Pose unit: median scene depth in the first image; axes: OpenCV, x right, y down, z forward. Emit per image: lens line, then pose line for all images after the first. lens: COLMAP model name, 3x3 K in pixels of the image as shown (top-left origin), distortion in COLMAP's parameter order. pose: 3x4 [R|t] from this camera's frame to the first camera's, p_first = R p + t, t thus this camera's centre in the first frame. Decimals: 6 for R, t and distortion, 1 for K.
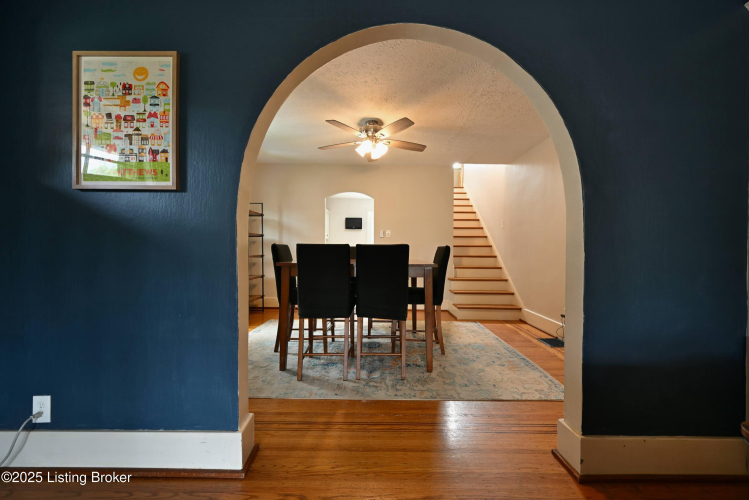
lens RADIAL K [[309.3, 0, 383.0], [0, 309.3, 252.1], [0, 0, 1]] dist [-0.000139, -0.000046]
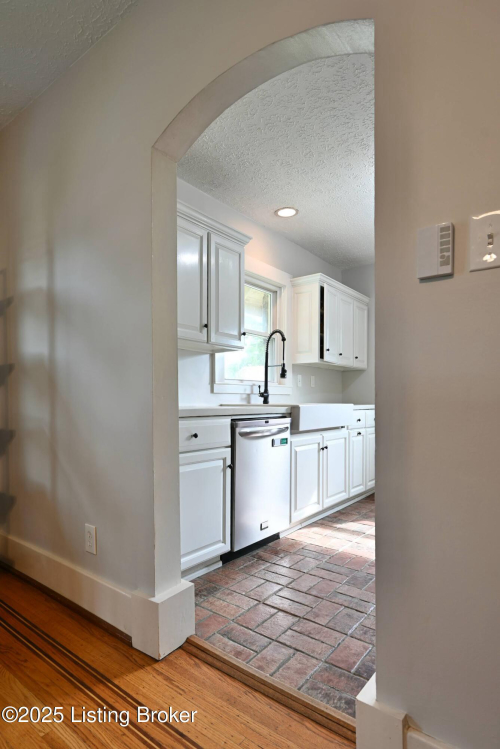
lens RADIAL K [[421.0, 0, 224.0], [0, 421.0, 402.4], [0, 0, 1]] dist [0.000079, 0.000662]
pose [[0.771774, -0.000865, -0.635896, 0.130129], [-0.003971, 0.999973, -0.006180, 0.014594], [0.635884, 0.007295, 0.771750, 2.714325]]
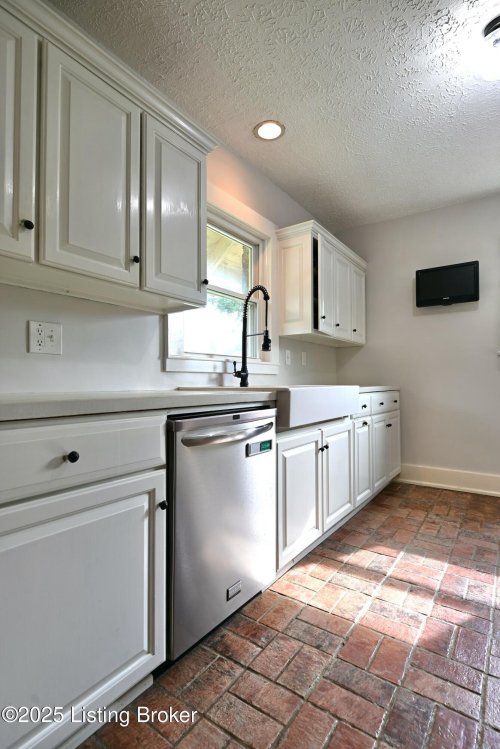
lens RADIAL K [[374.3, 0, 247.7], [0, 374.3, 374.4], [0, 0, 1]] dist [0.003177, 0.000593]
pose [[0.815753, -0.021651, -0.577996, -0.252011], [0.003331, 0.999458, -0.032737, 0.008474], [0.578391, 0.024780, 0.815383, 3.381887]]
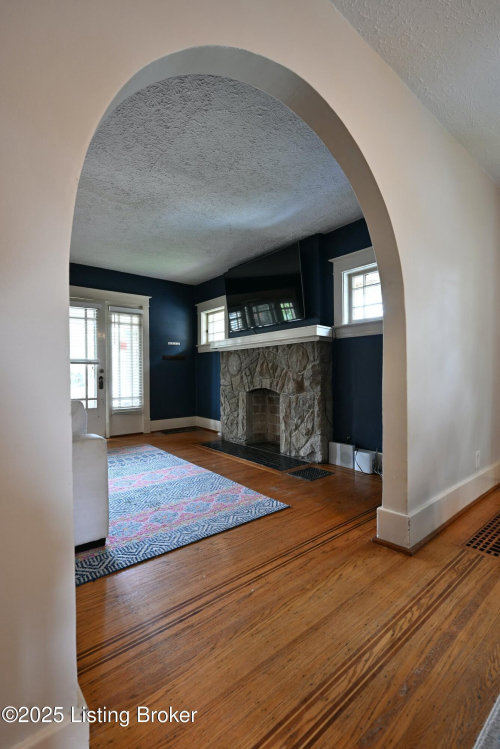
lens RADIAL K [[333.0, 0, 252.6], [0, 333.0, 375.3], [0, 0, 1]] dist [-0.002326, -0.000232]
pose [[-0.774636, 0.006876, -0.632370, 0.689014], [0.000329, 0.999945, 0.010469, 0.036538], [0.632408, 0.007902, -0.774595, 1.544639]]
